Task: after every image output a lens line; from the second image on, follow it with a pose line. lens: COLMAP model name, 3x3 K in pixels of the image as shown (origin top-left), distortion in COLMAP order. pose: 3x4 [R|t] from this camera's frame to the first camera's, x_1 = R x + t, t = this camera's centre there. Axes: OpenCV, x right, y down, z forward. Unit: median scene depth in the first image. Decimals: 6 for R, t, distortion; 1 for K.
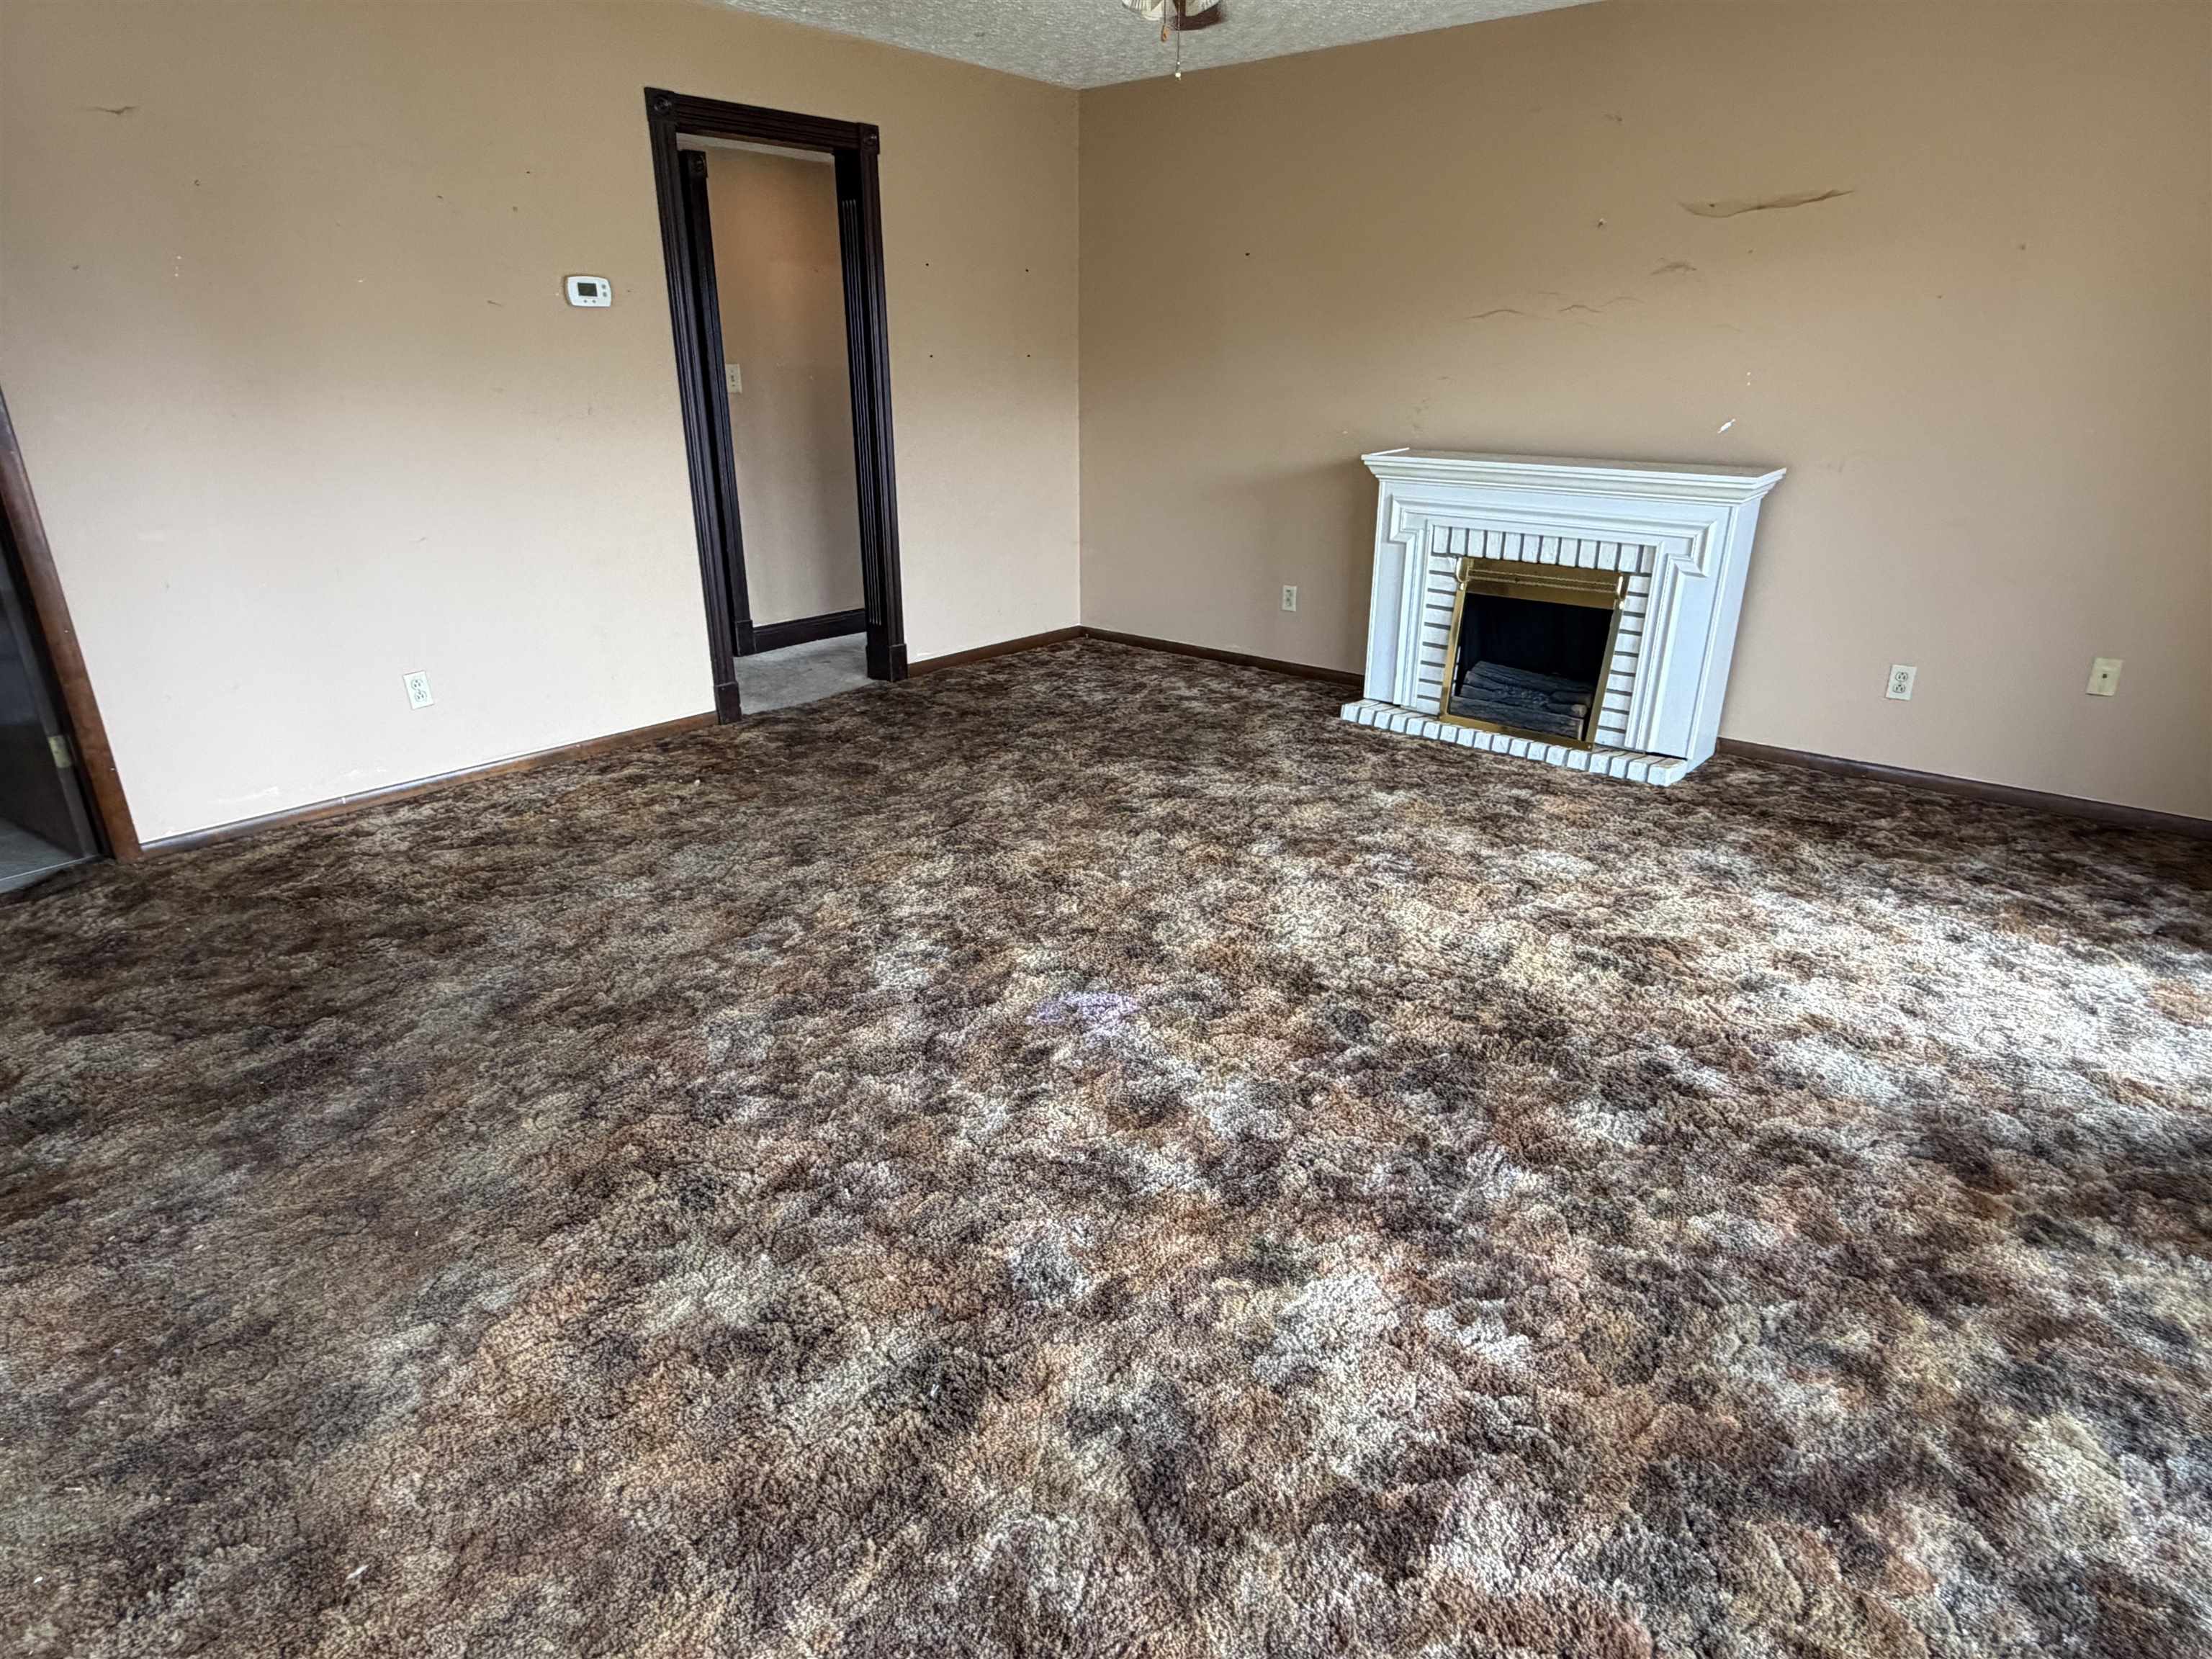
lens RADIAL K [[1232.7, 0, 1098.9], [0, 1232.7, 837.0], [0, 0, 1]] dist [0.001275, -0.000376]
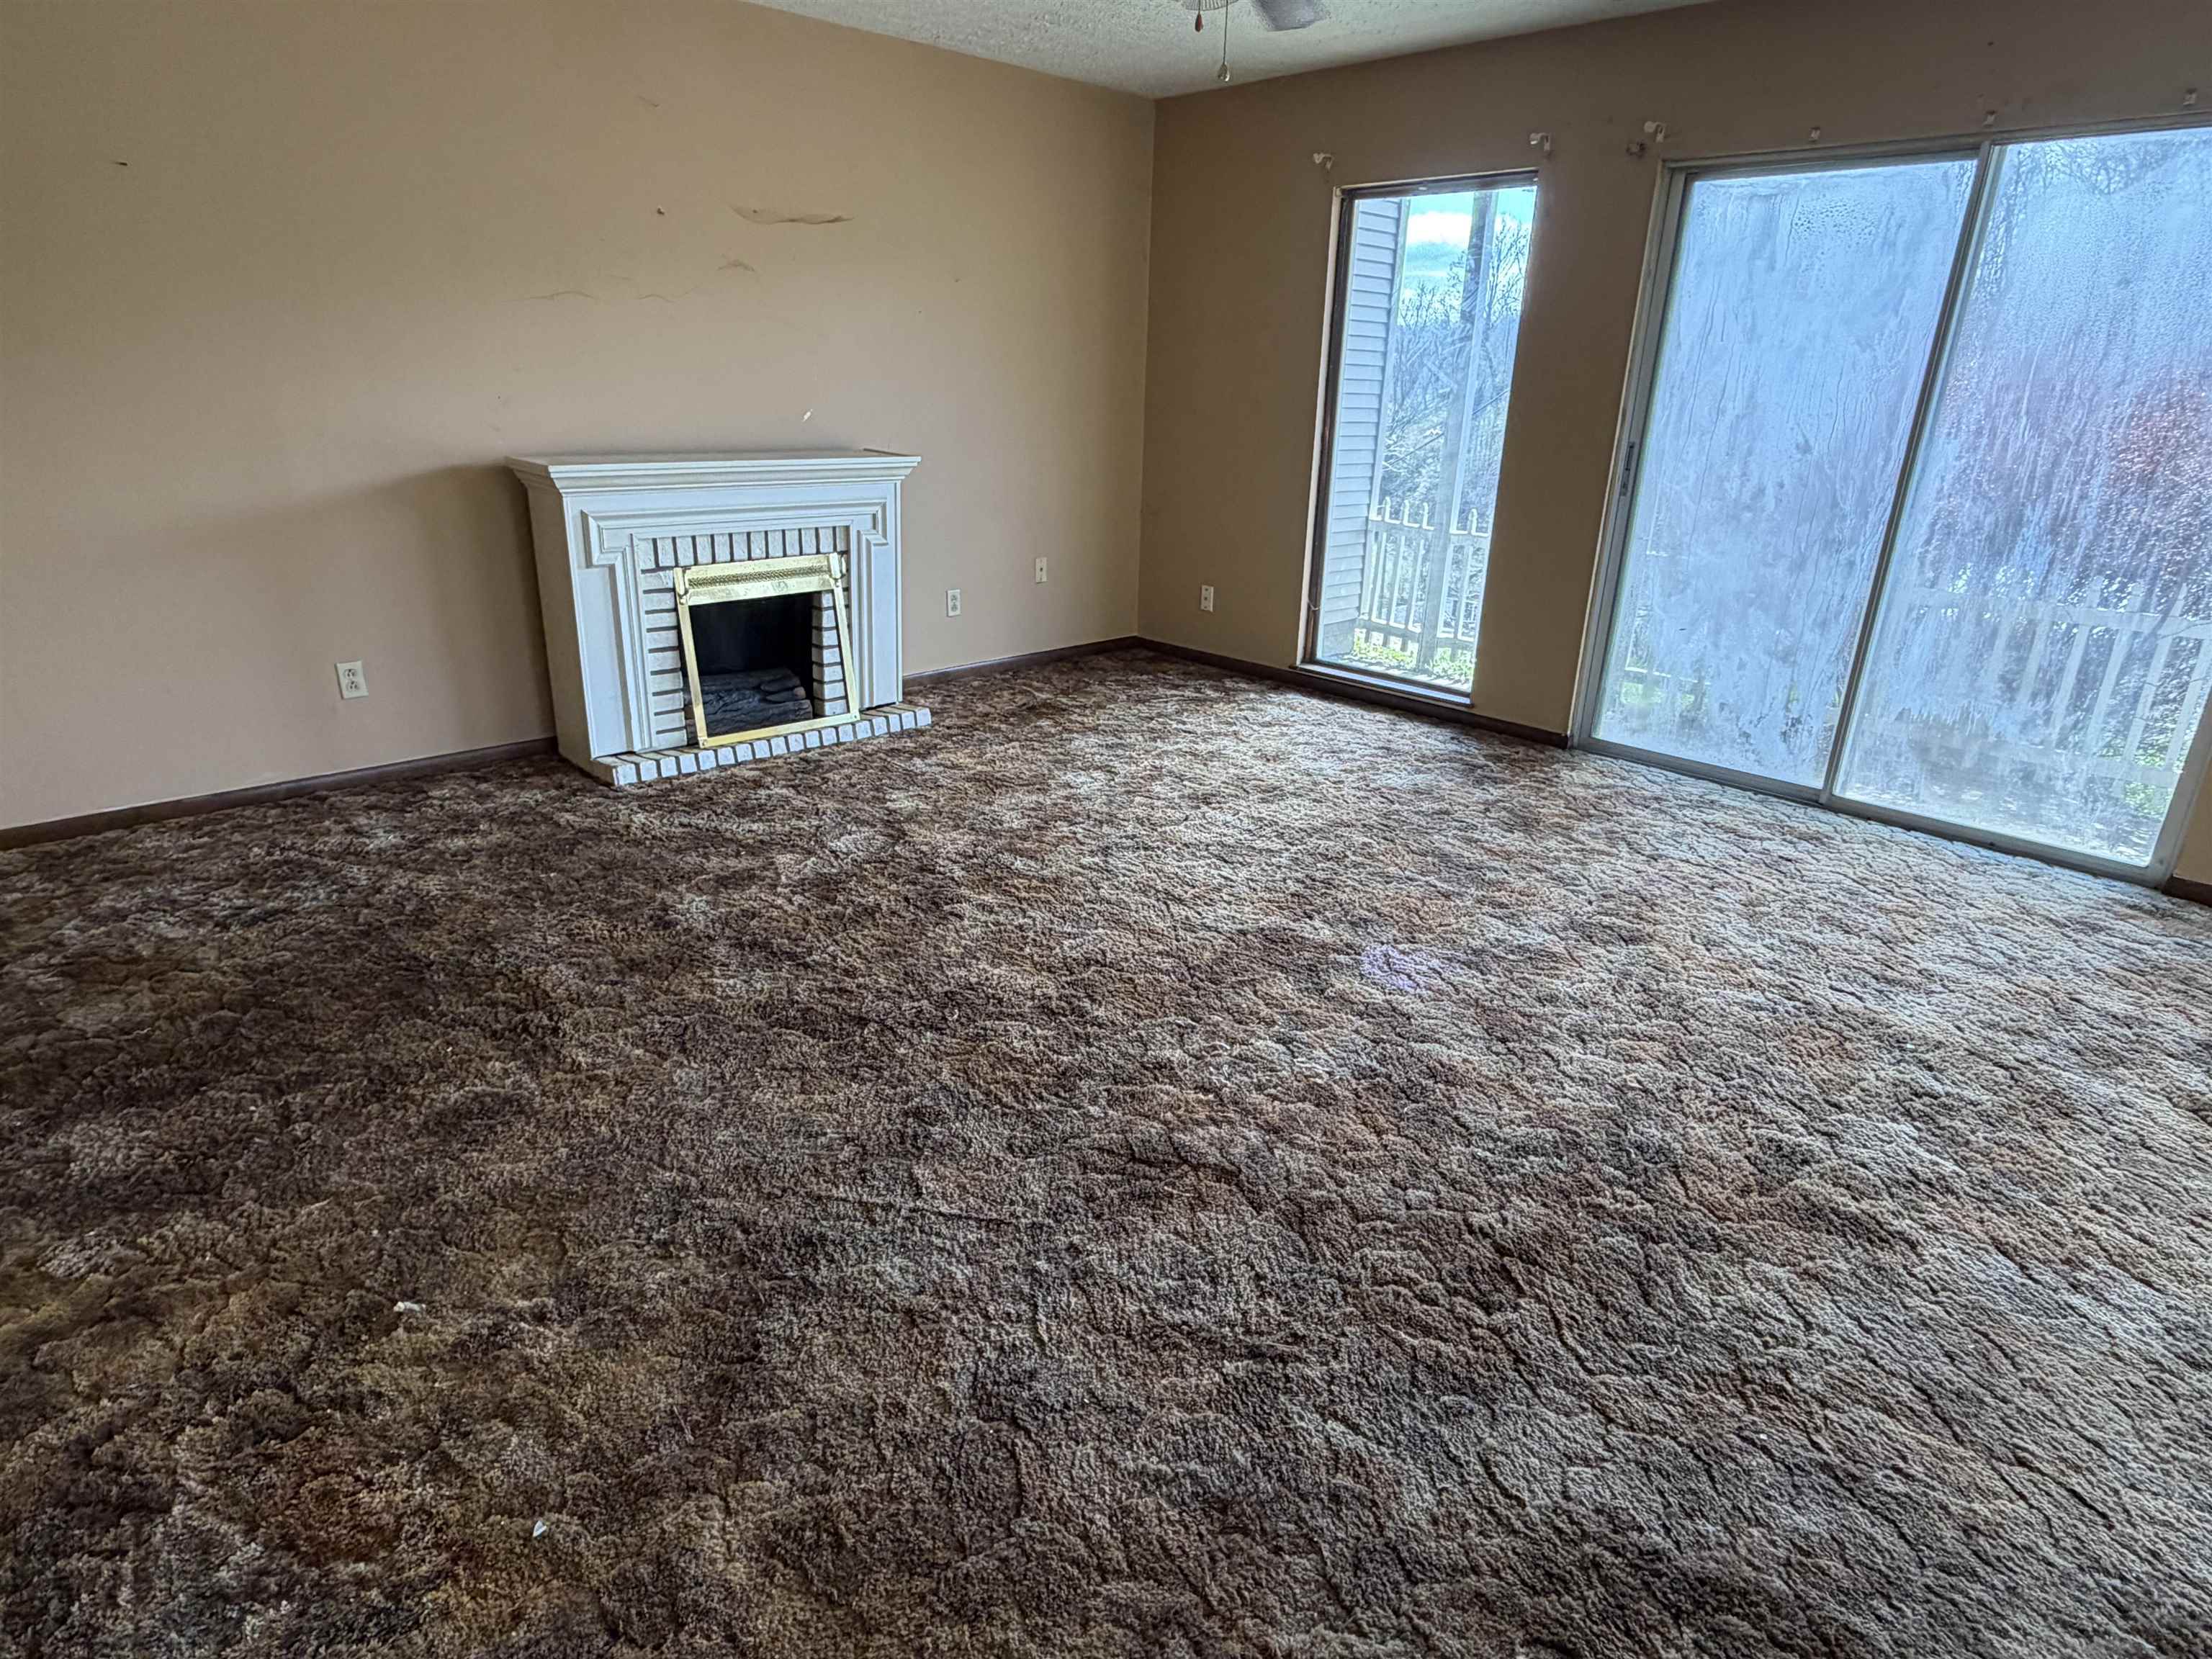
lens RADIAL K [[1232.7, 0, 1109.2], [0, 1232.7, 823.4], [0, 0, 1]] dist [0.001275, -0.000376]
pose [[0.096183, -0.338938, 0.935879, -0.652082], [0.335767, 0.896176, 0.290051, -0.240136], [-0.937022, 0.286339, 0.200001, 0.642572]]
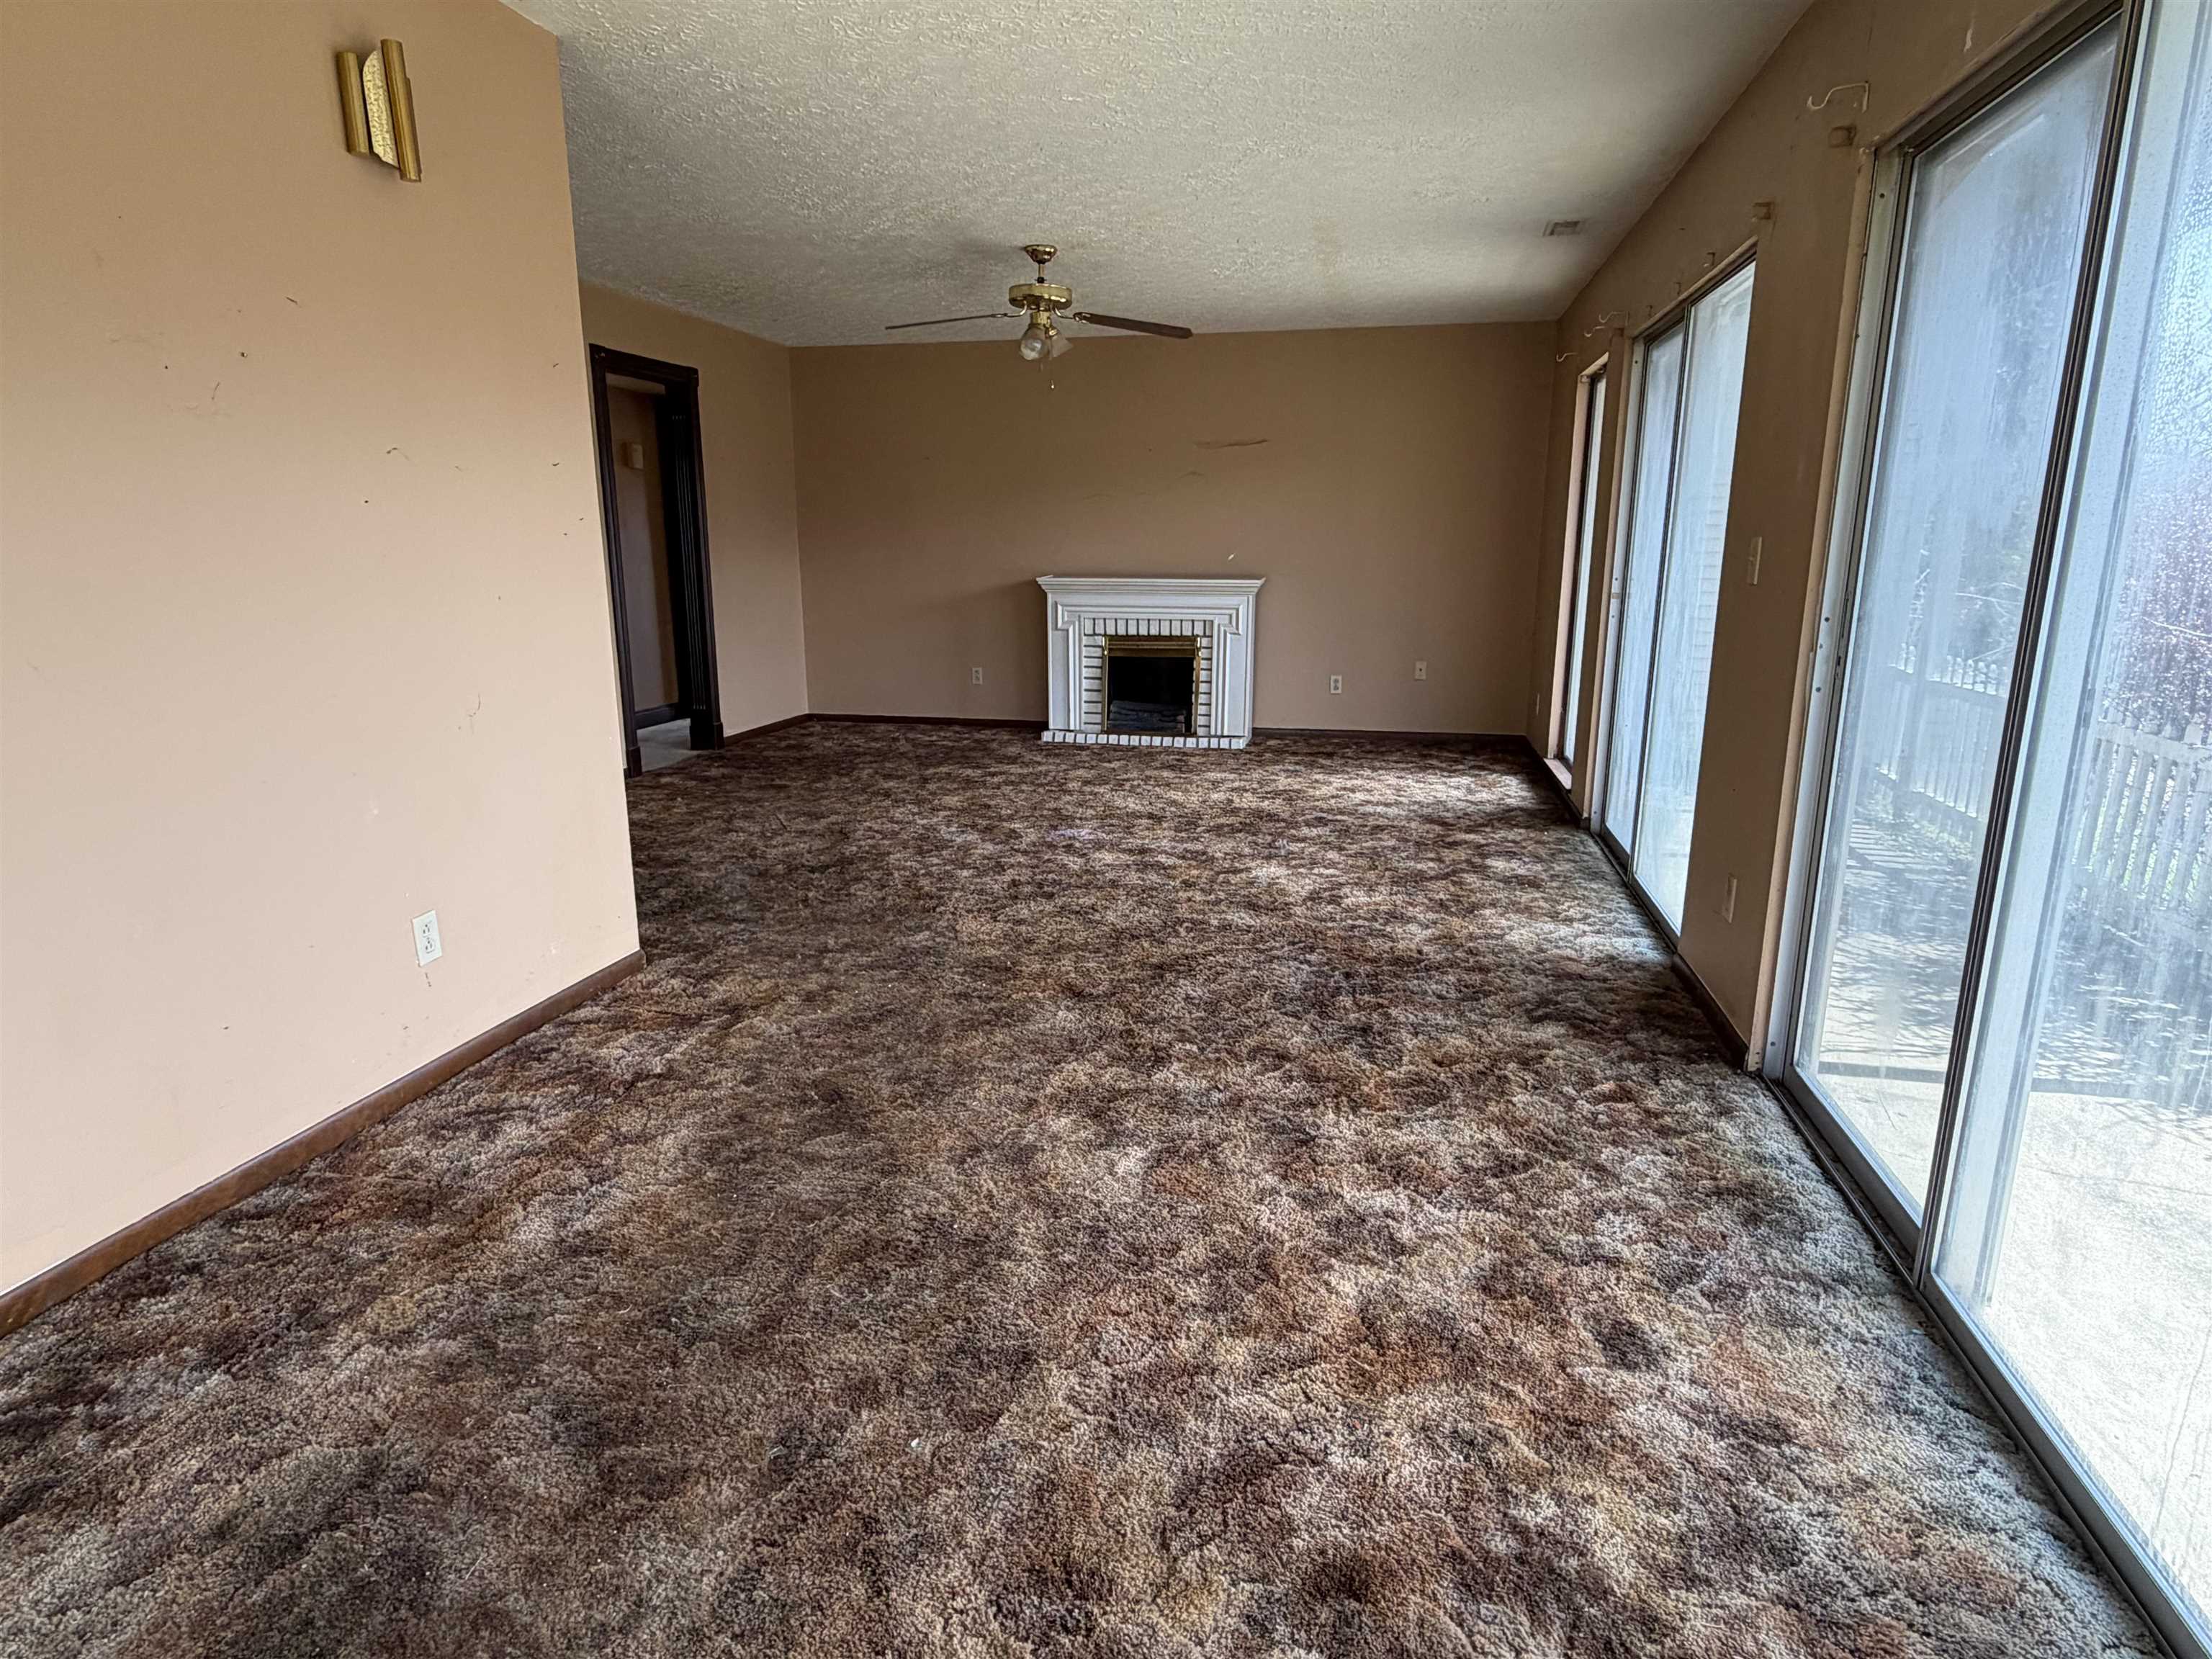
lens RADIAL K [[1232.7, 0, 1108.4], [0, 1232.7, 826.5], [0, 0, 1]] dist [0.001275, -0.000376]
pose [[0.881926, -0.108506, 0.458729, -0.553279], [0.172484, 0.979942, -0.099817, 0.217925], [-0.438697, 0.167155, 0.882952, -0.486369]]
